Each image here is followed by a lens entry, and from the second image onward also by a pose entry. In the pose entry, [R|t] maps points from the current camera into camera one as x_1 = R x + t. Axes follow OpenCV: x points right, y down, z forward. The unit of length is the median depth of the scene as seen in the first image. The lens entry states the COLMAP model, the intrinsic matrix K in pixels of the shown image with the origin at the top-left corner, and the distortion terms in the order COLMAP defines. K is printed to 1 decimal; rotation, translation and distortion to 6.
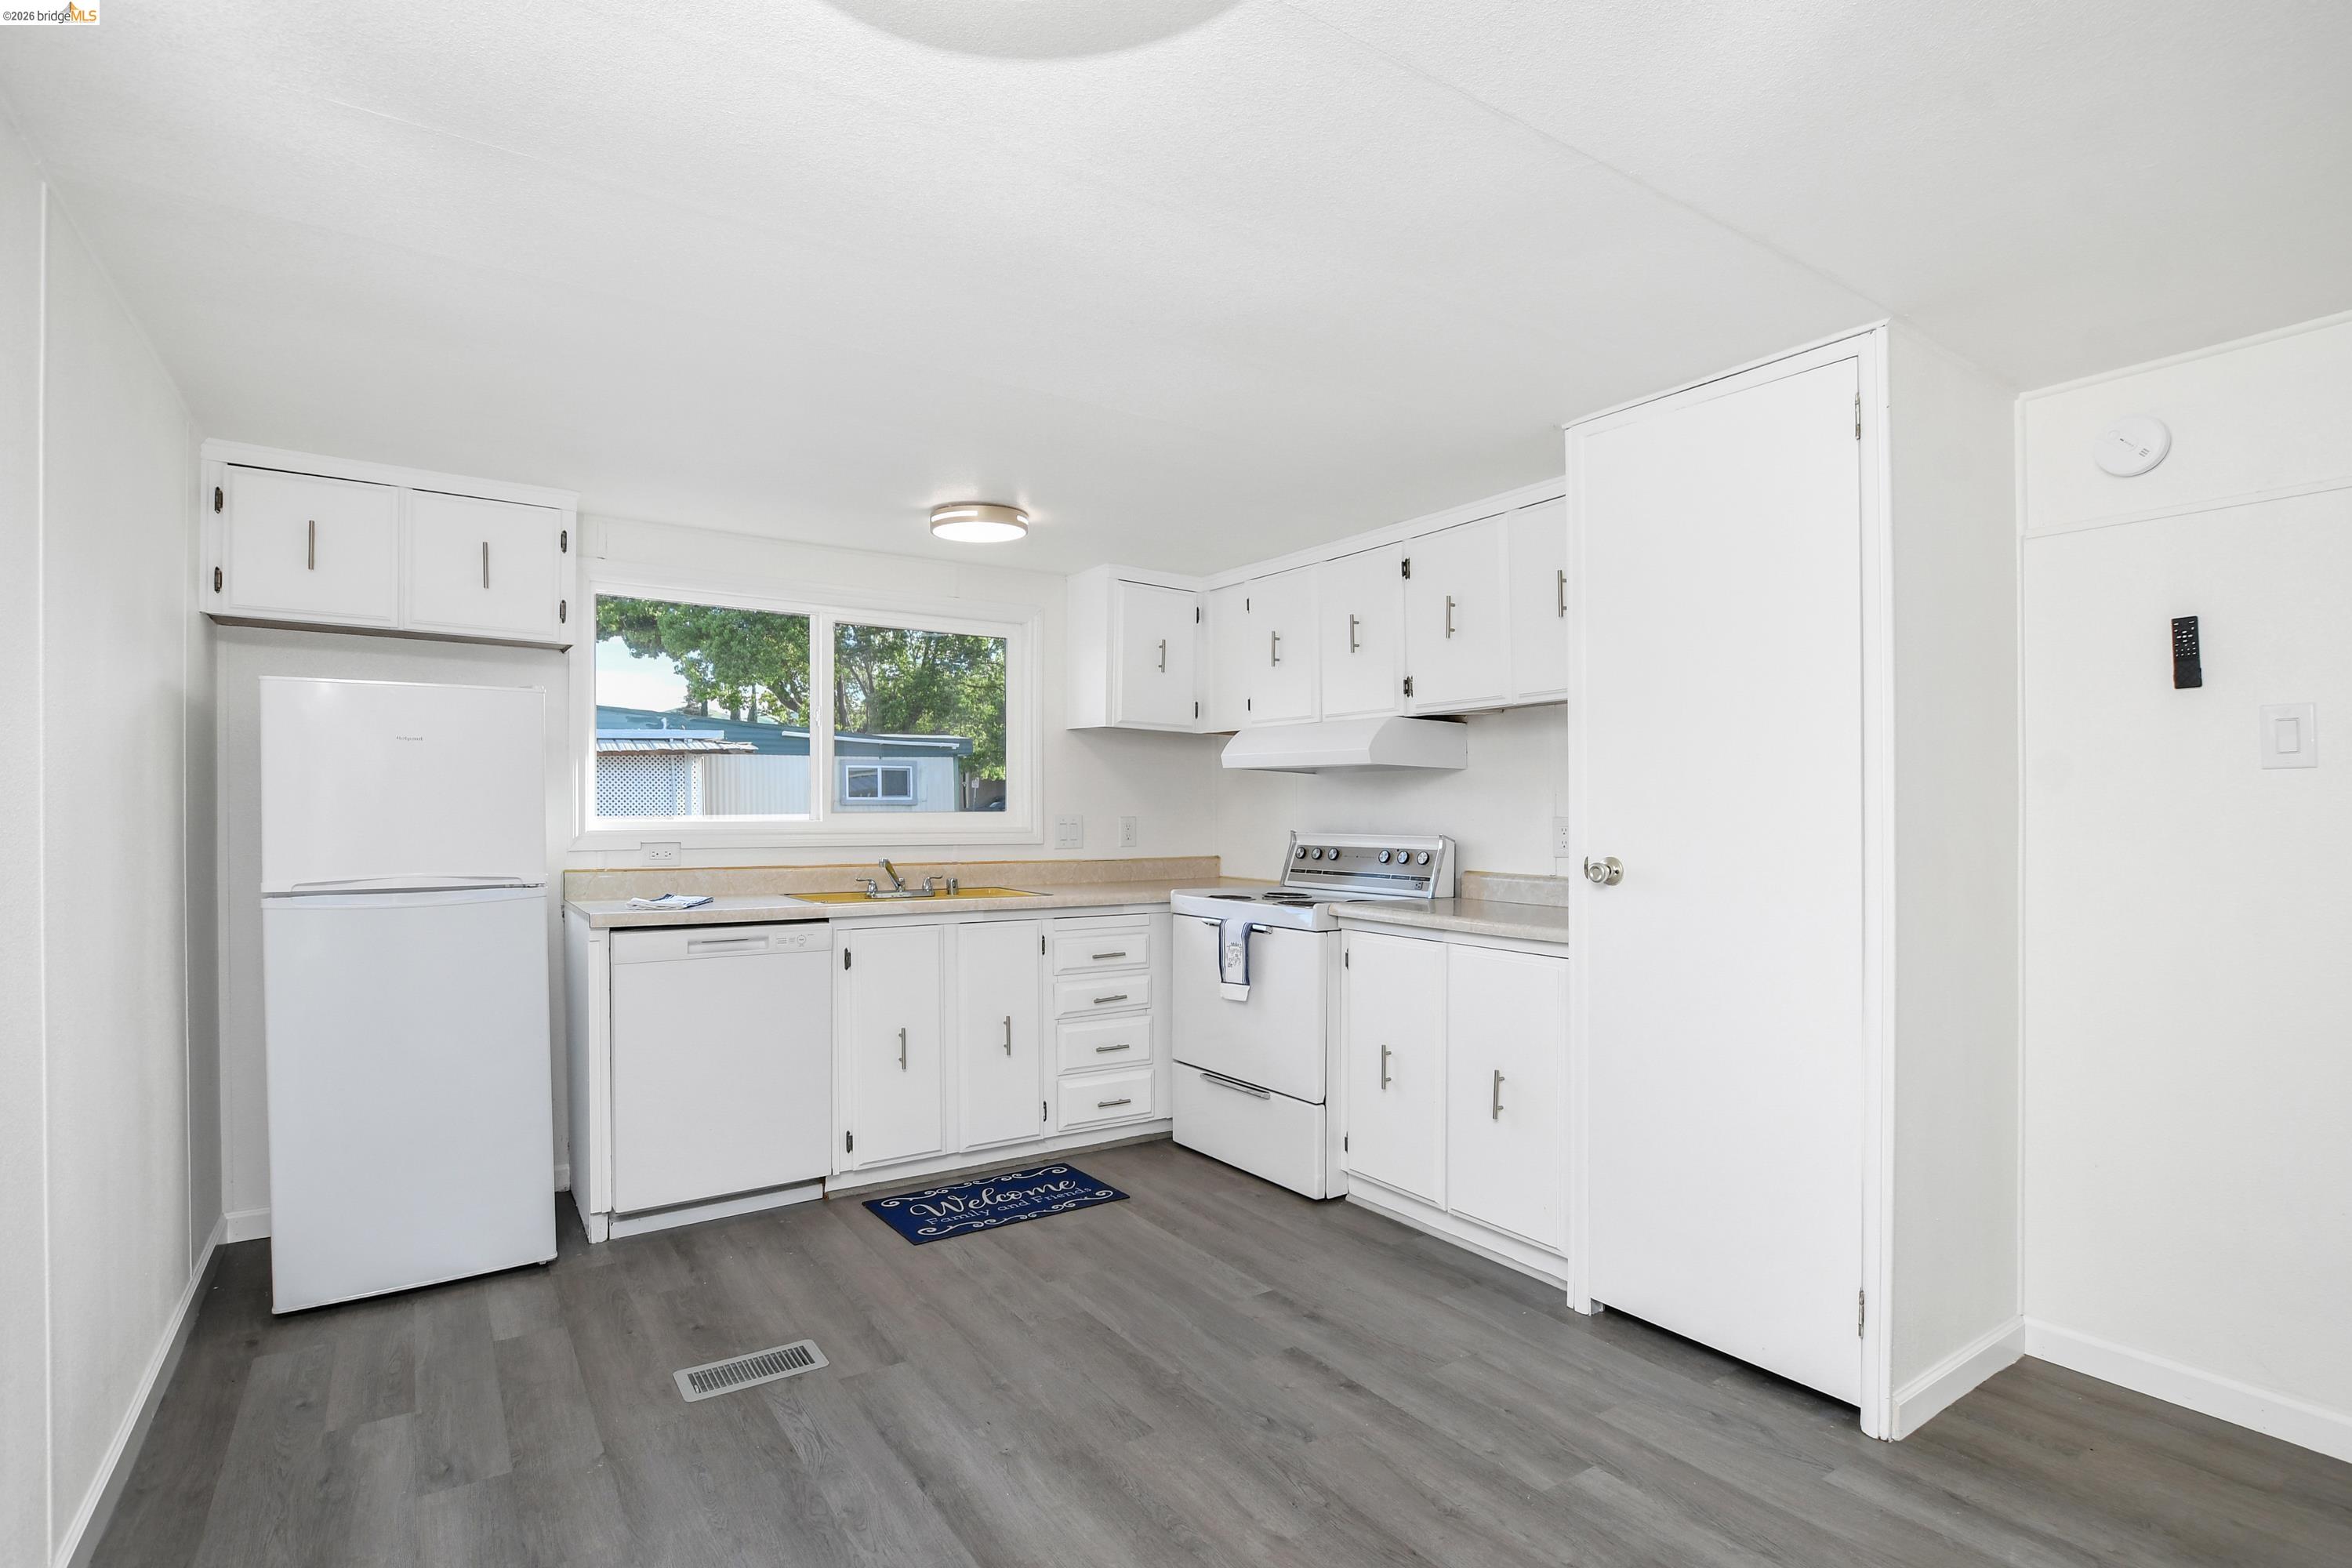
lens RADIAL K [[1117.6, 0, 1186.6], [0, 1117.6, 831.6], [0, 0, 1]] dist [-0.028379, 0.003590]
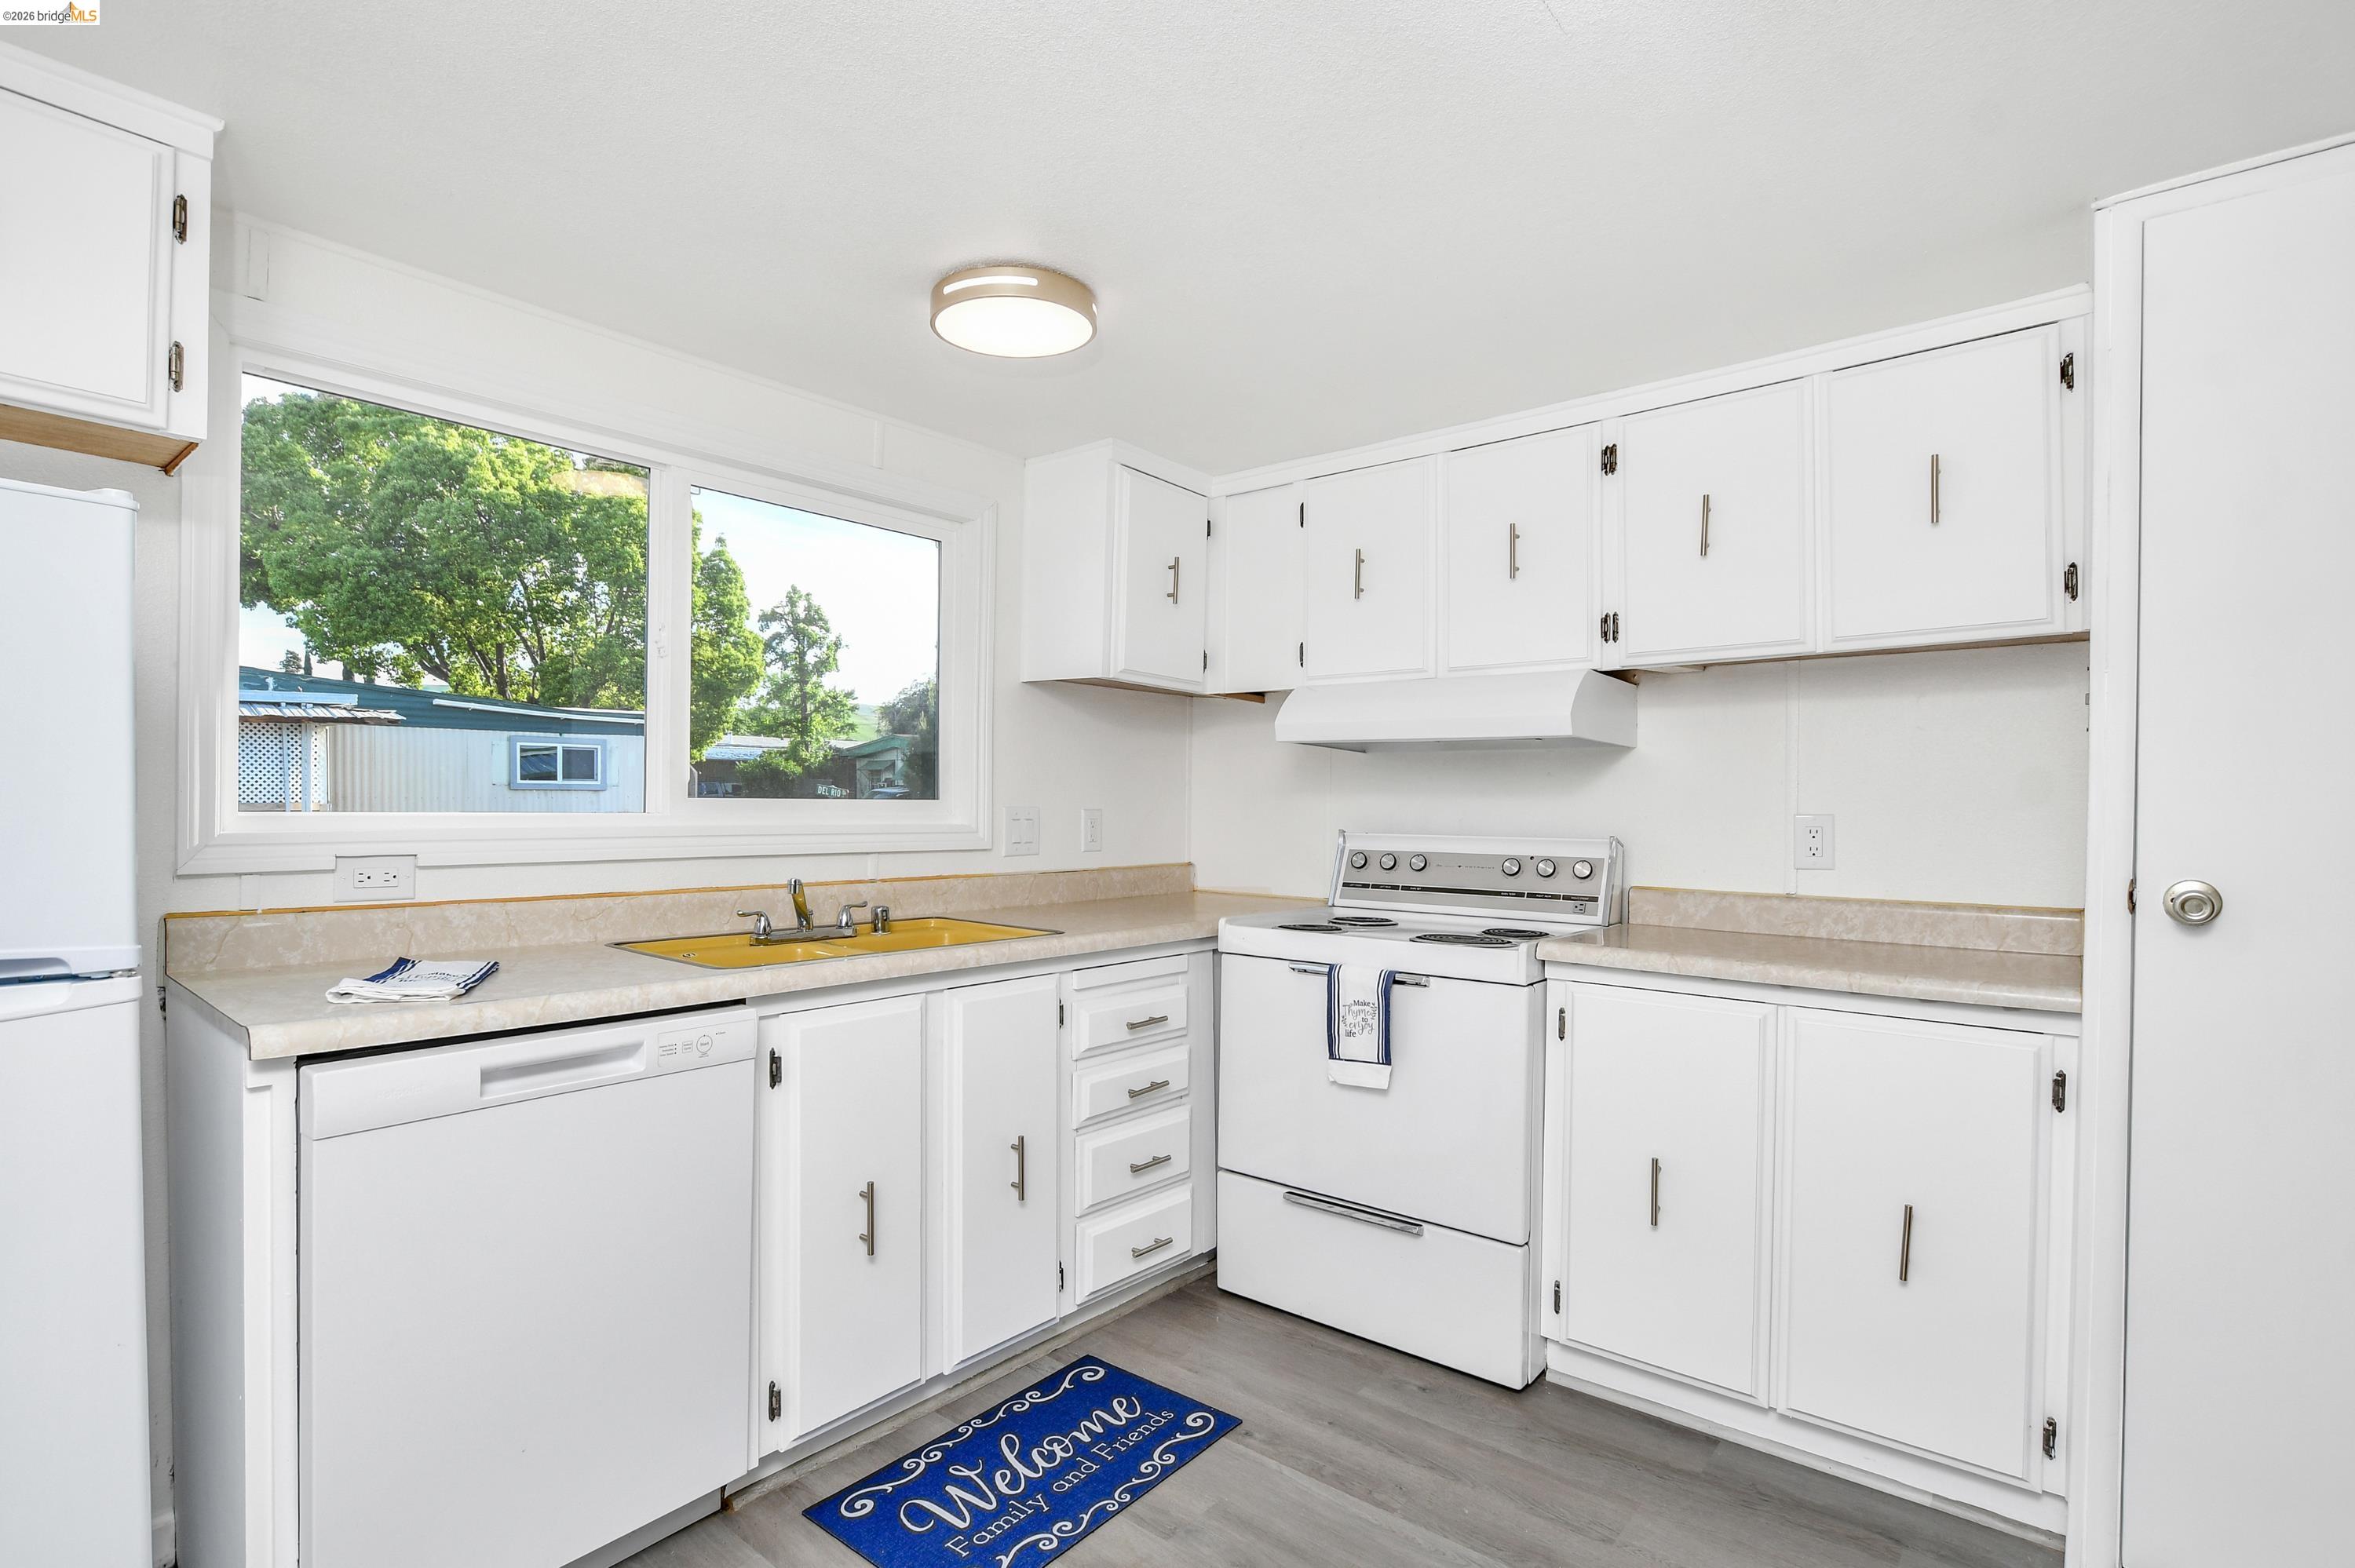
lens RADIAL K [[1118.8, 0, 1189.1], [0, 1118.8, 801.4], [0, 0, 1]] dist [-0.028379, 0.003590]
pose [[0.964174, 0.007738, 0.265157, -0.246739], [-0.002779, 0.999814, -0.019074, -0.006277], [-0.265255, 0.017654, 0.964017, 0.405408]]
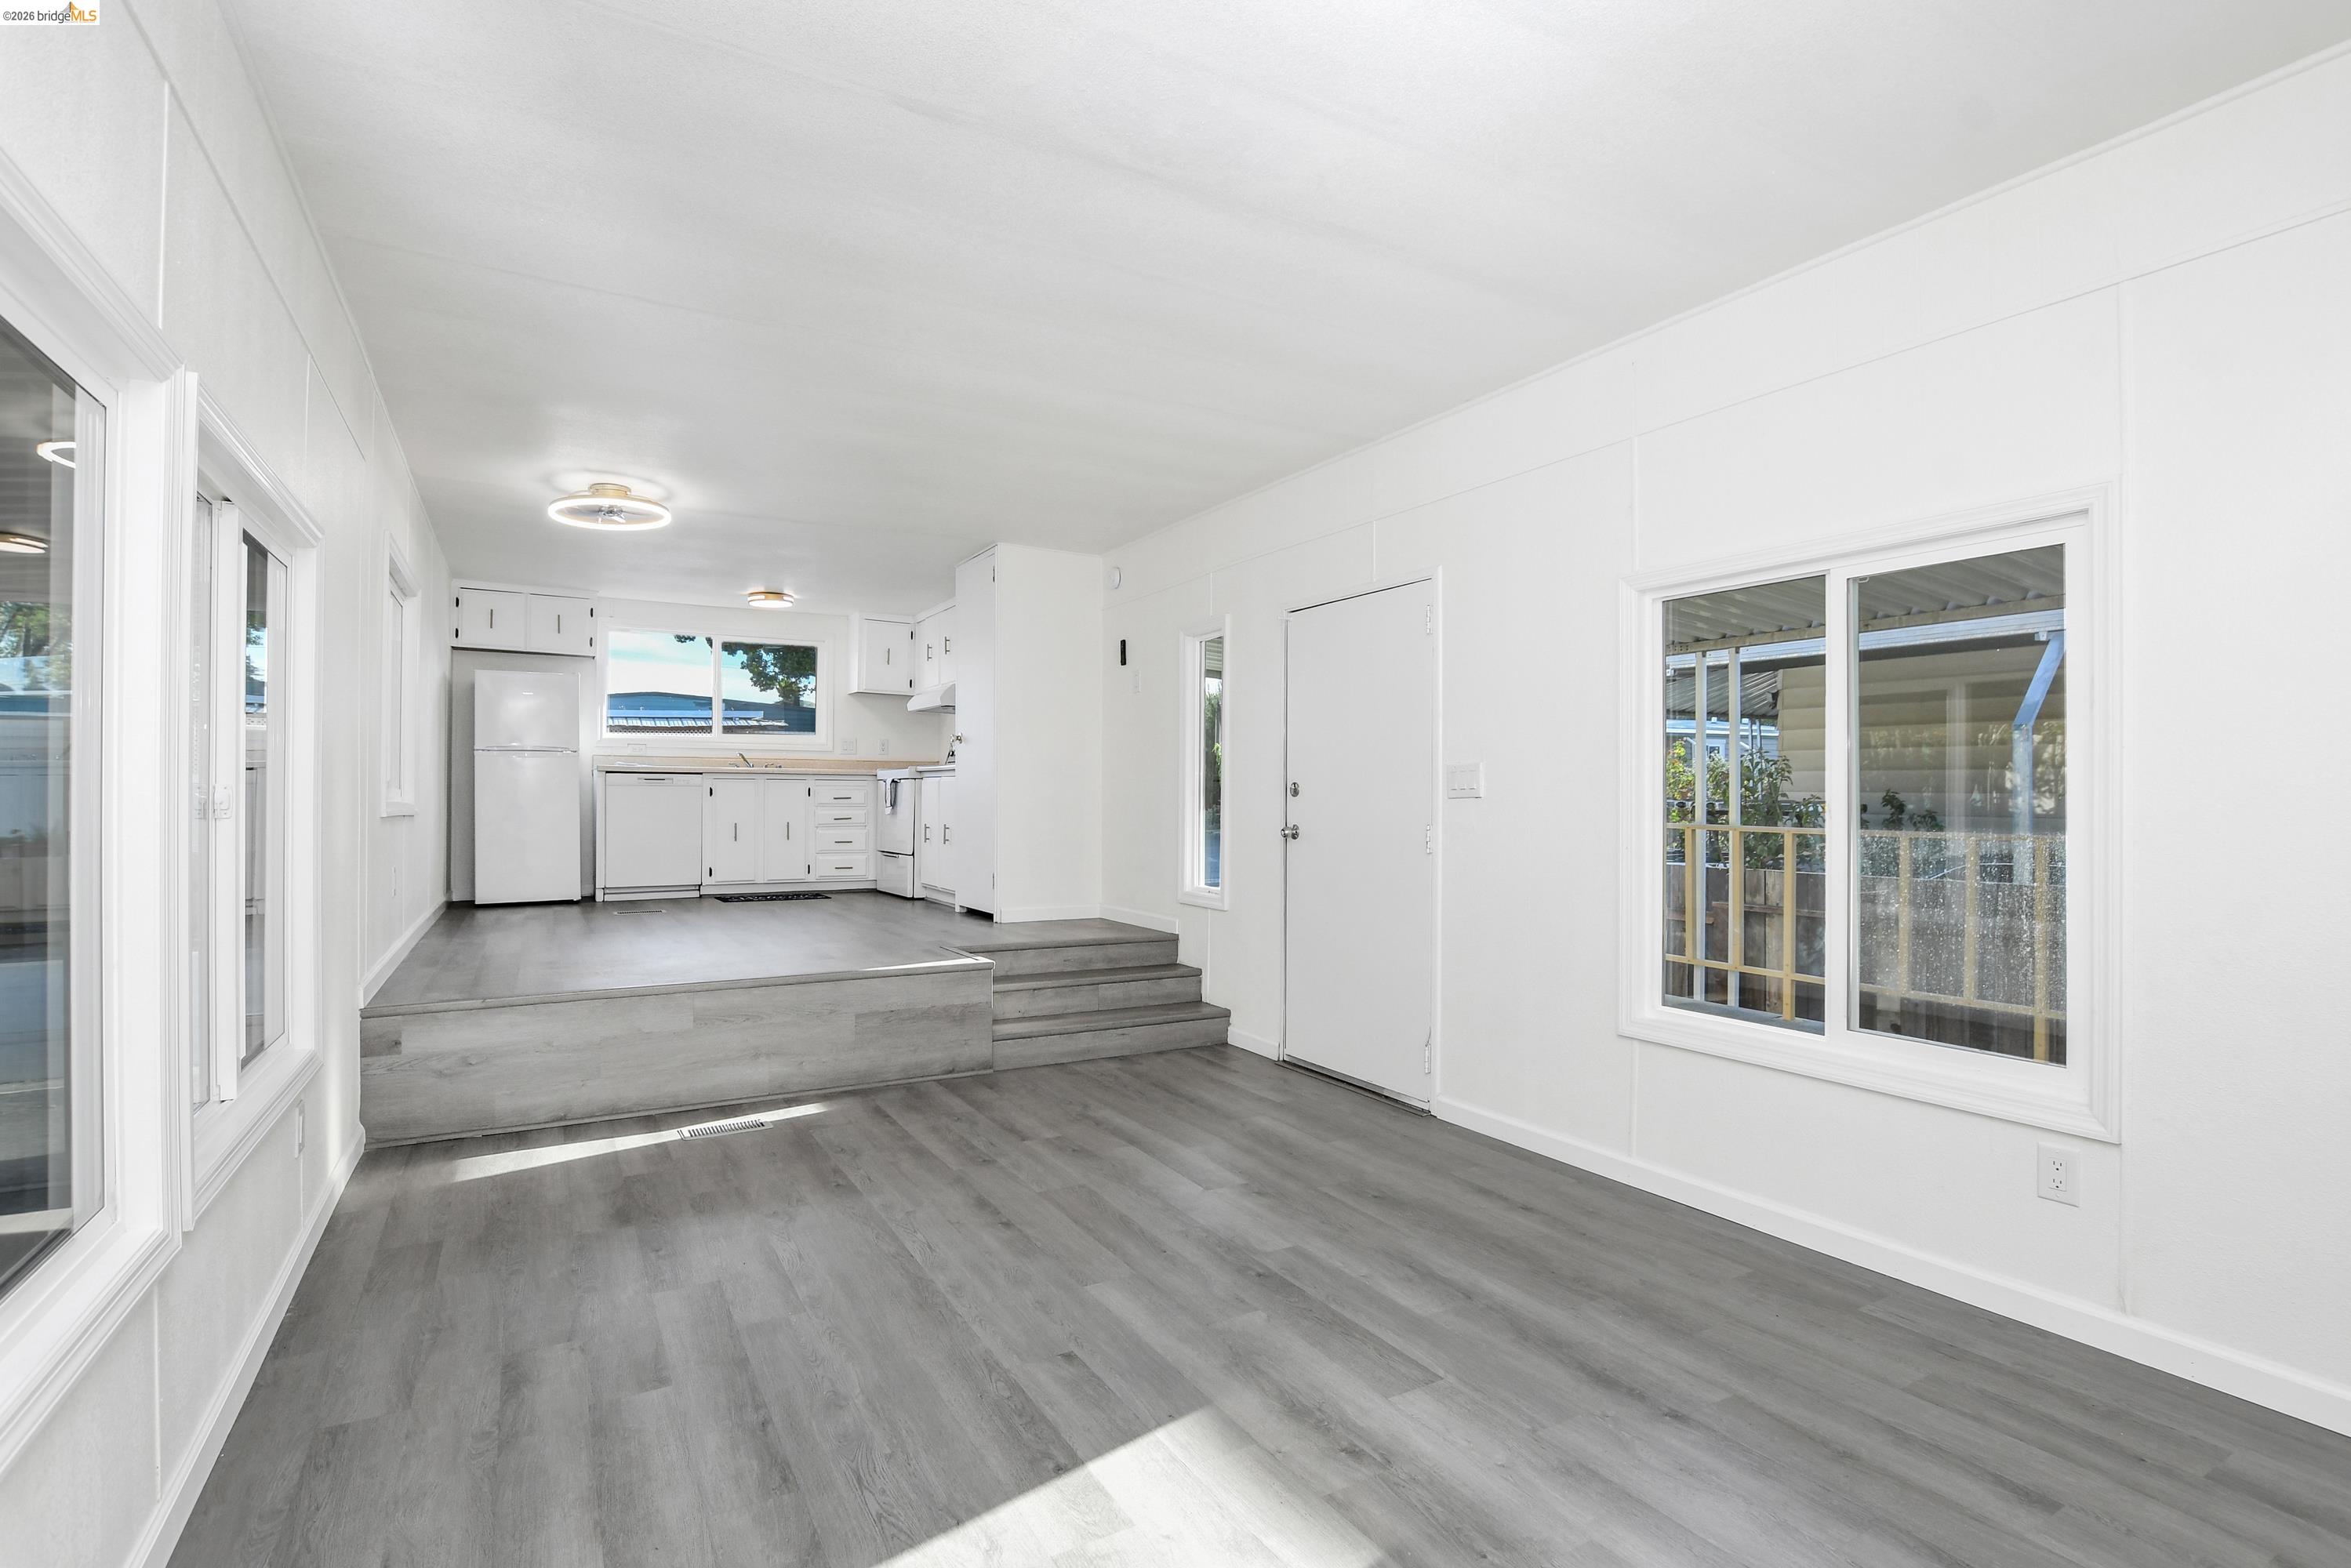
lens RADIAL K [[1116.9, 0, 1178.0], [0, 1116.9, 803.2], [0, 0, 1]] dist [-0.028379, 0.003590]
pose [[0.996216, -0.003563, -0.086841, 0.838570], [0.002239, 0.999880, -0.015334, 0.172727], [0.086885, 0.015082, 0.996104, -1.173978]]
